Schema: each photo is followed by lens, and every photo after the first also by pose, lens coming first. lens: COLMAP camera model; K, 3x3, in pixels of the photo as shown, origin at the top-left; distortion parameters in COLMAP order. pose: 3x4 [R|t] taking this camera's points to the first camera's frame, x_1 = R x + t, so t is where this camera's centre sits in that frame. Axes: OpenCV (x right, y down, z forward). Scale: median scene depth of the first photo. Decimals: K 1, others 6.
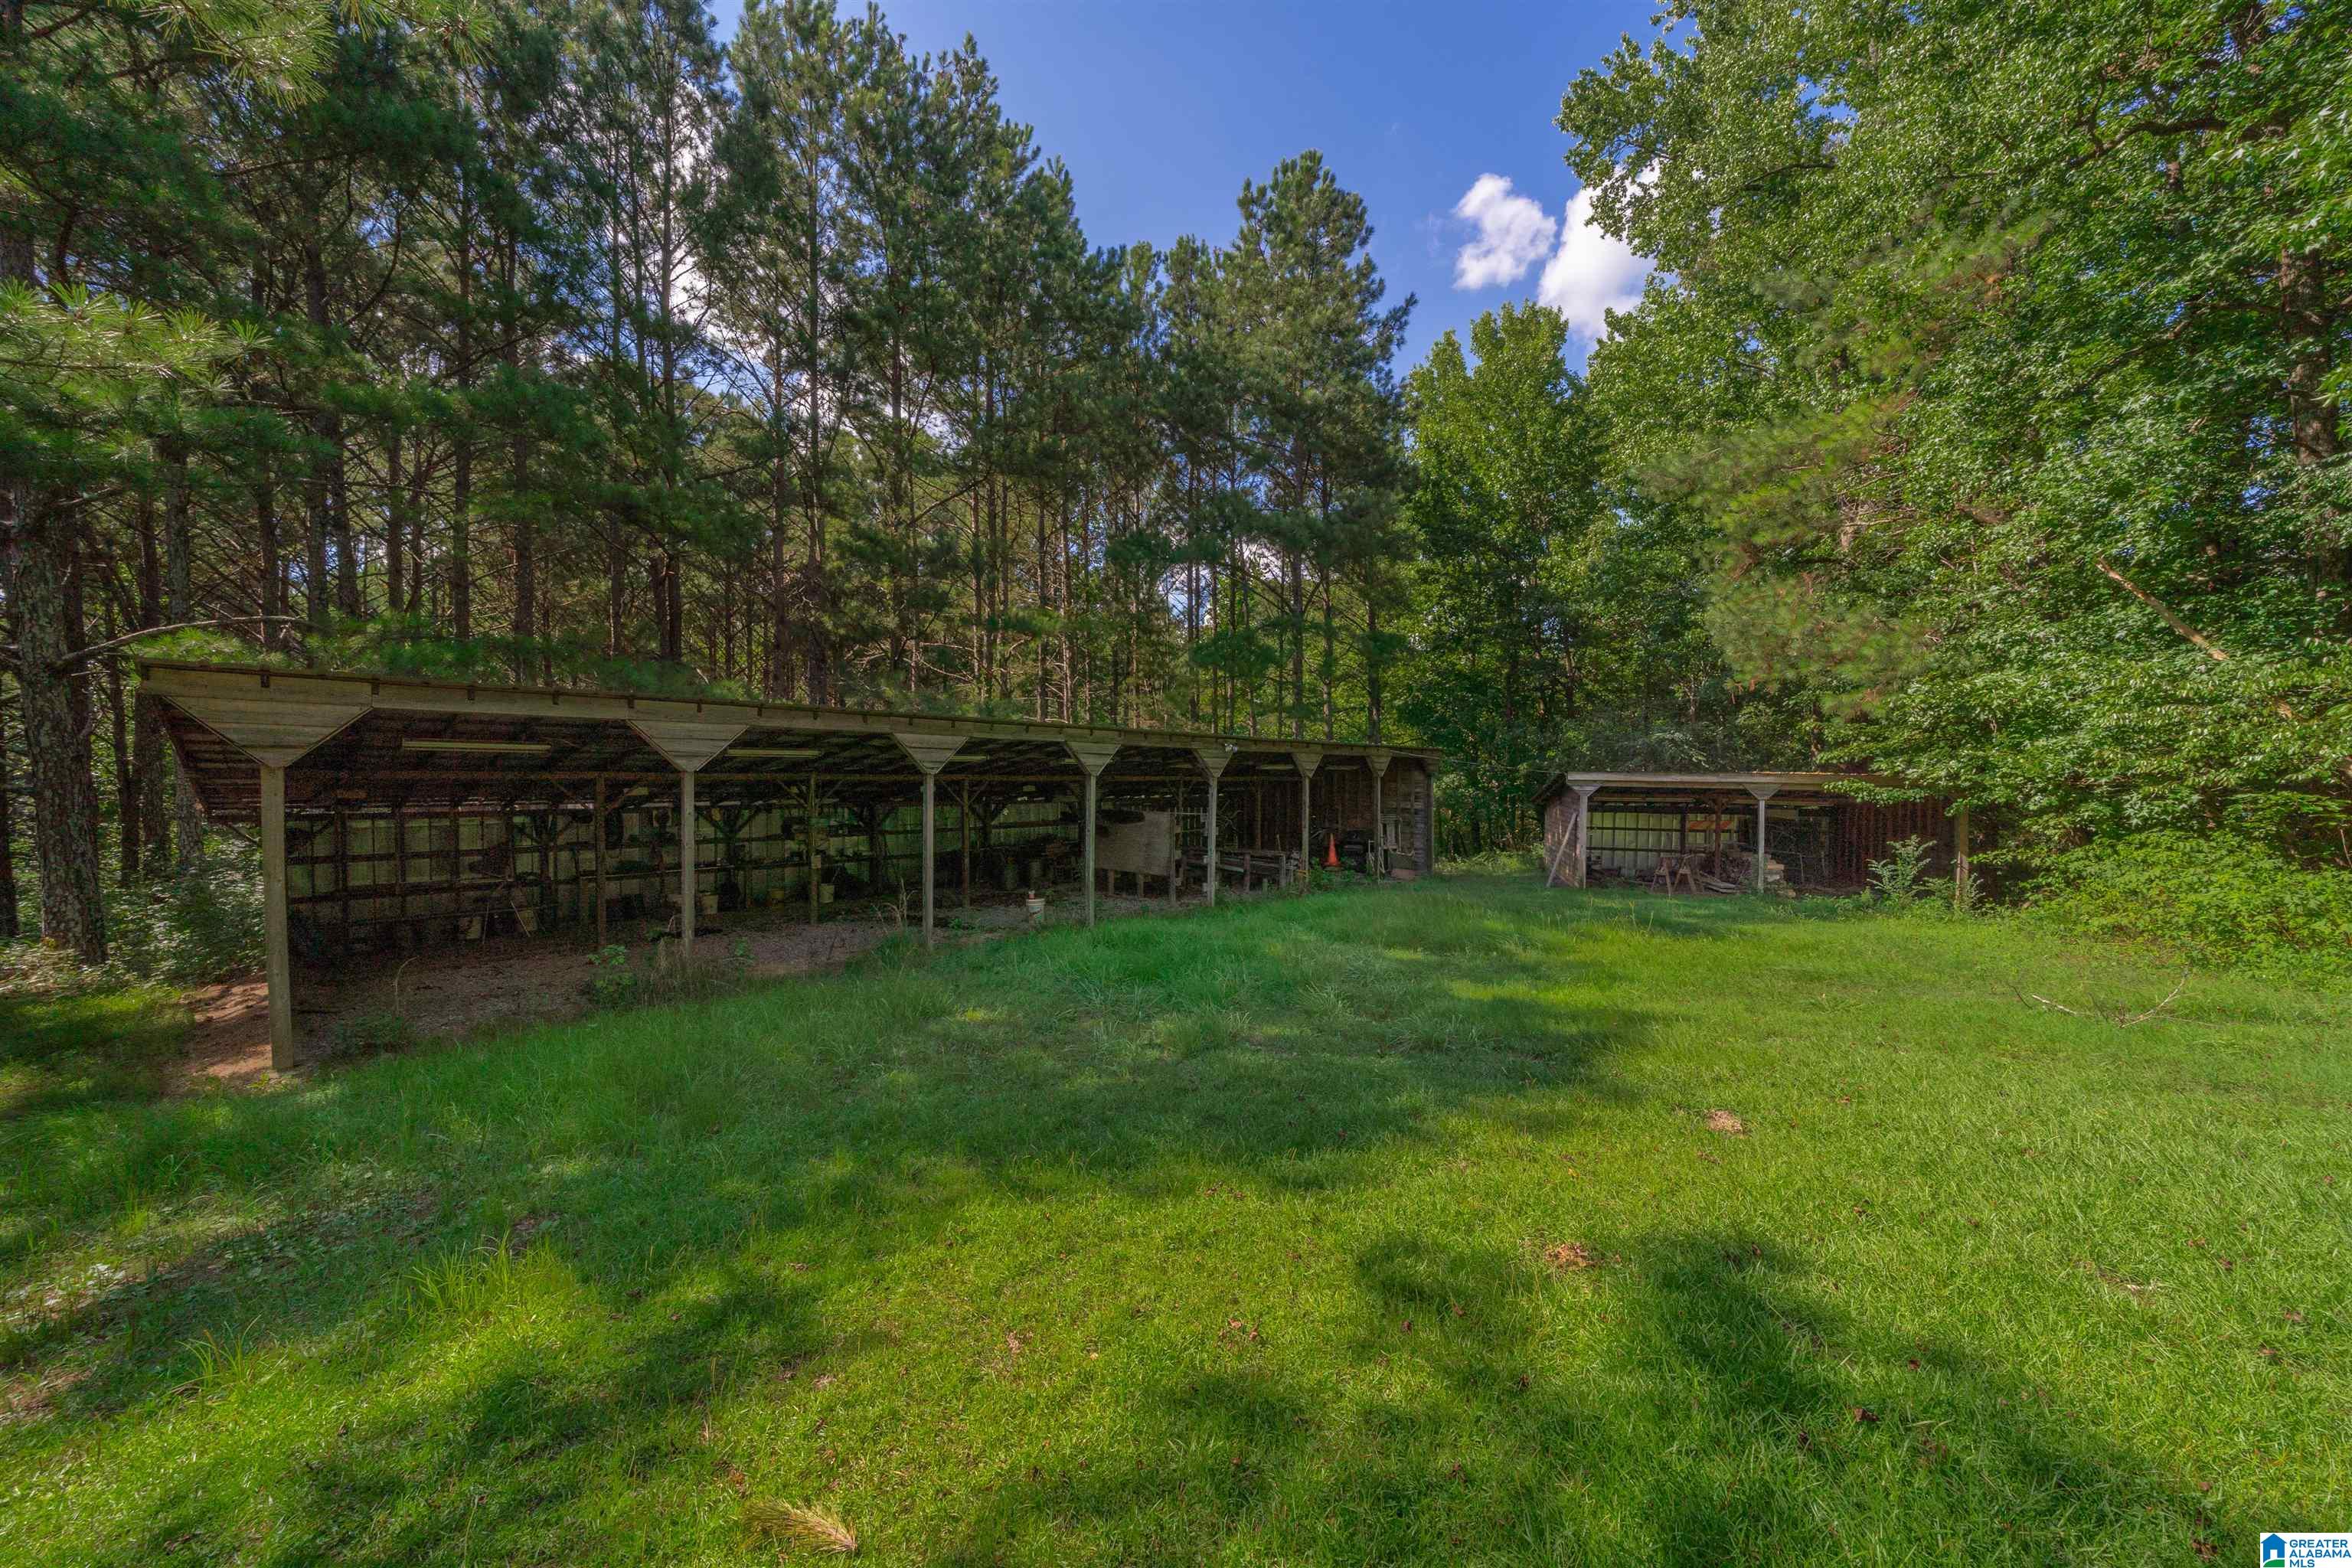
lens RADIAL K [[798.1, 0, 1184.1], [0, 798.1, 789.4], [0, 0, 1]] dist [0.010628, -0.001872]
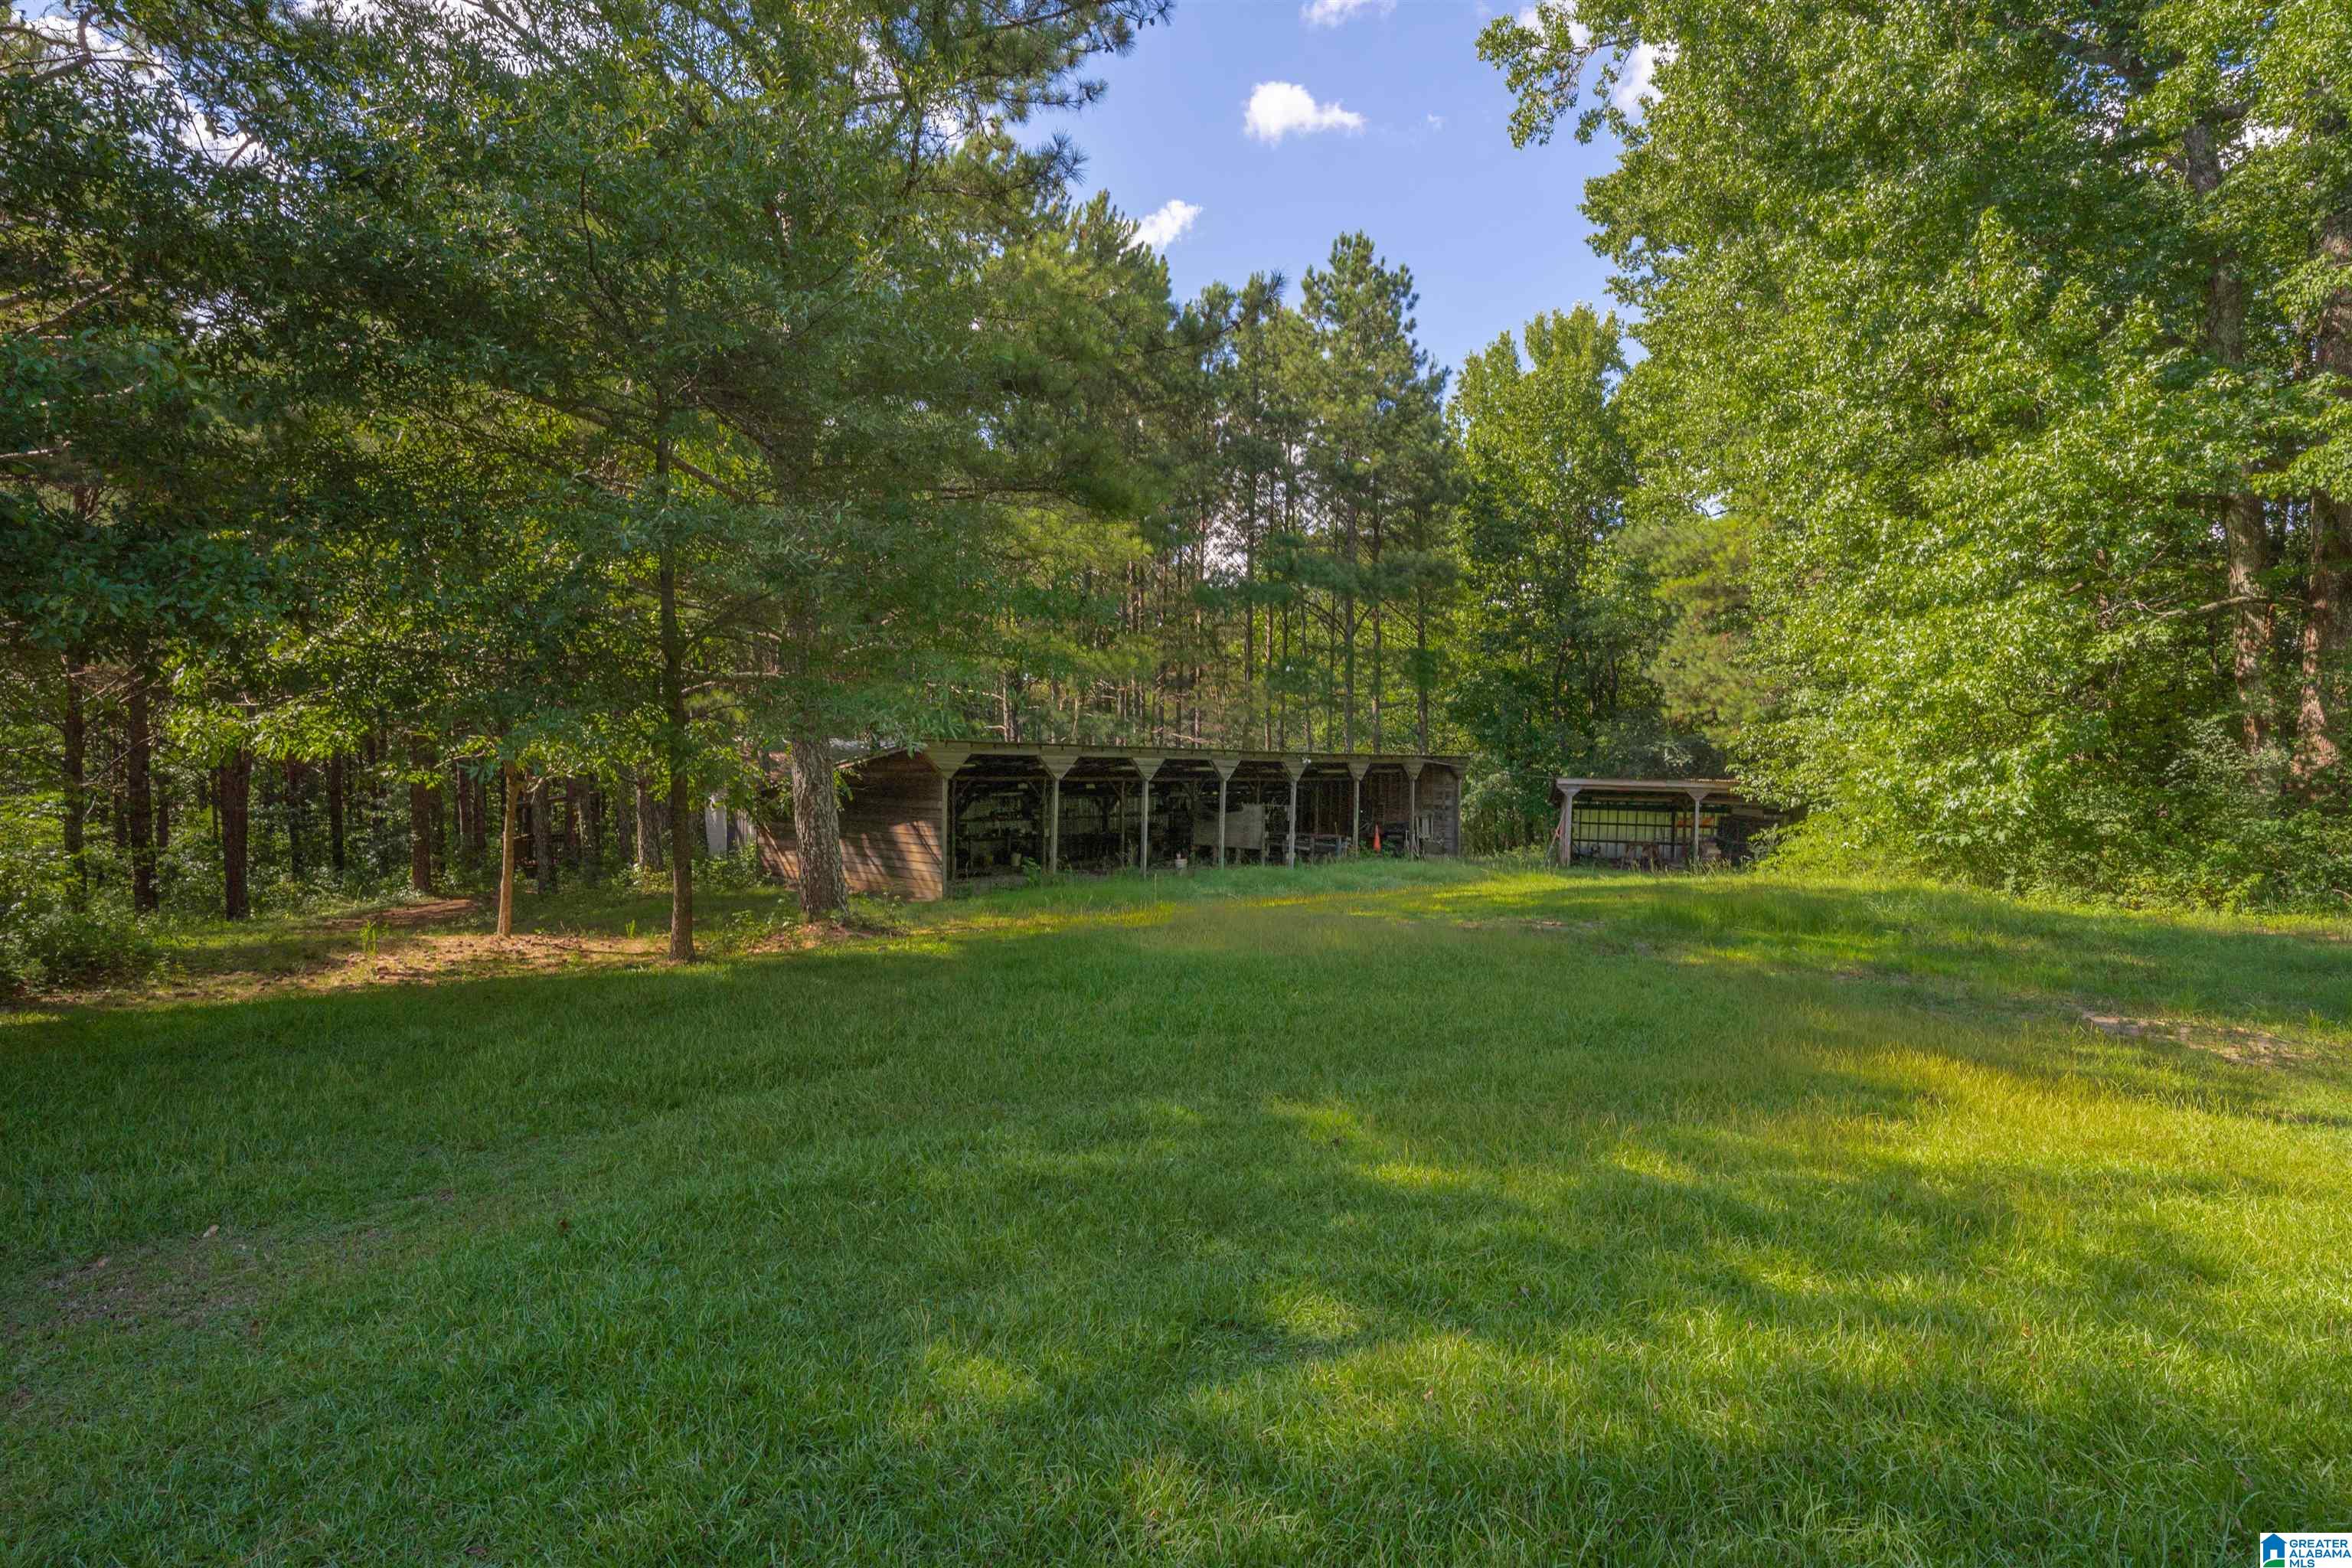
lens RADIAL K [[1206.0, 0, 1171.5], [0, 1206.0, 786.5], [0, 0, 1]] dist [0.000044, -0.000022]
pose [[0.999939, 0.009404, 0.005825, -0.151668], [-0.009424, 0.999949, 0.003495, -0.007597], [-0.005792, -0.003550, 0.999977, -0.908166]]
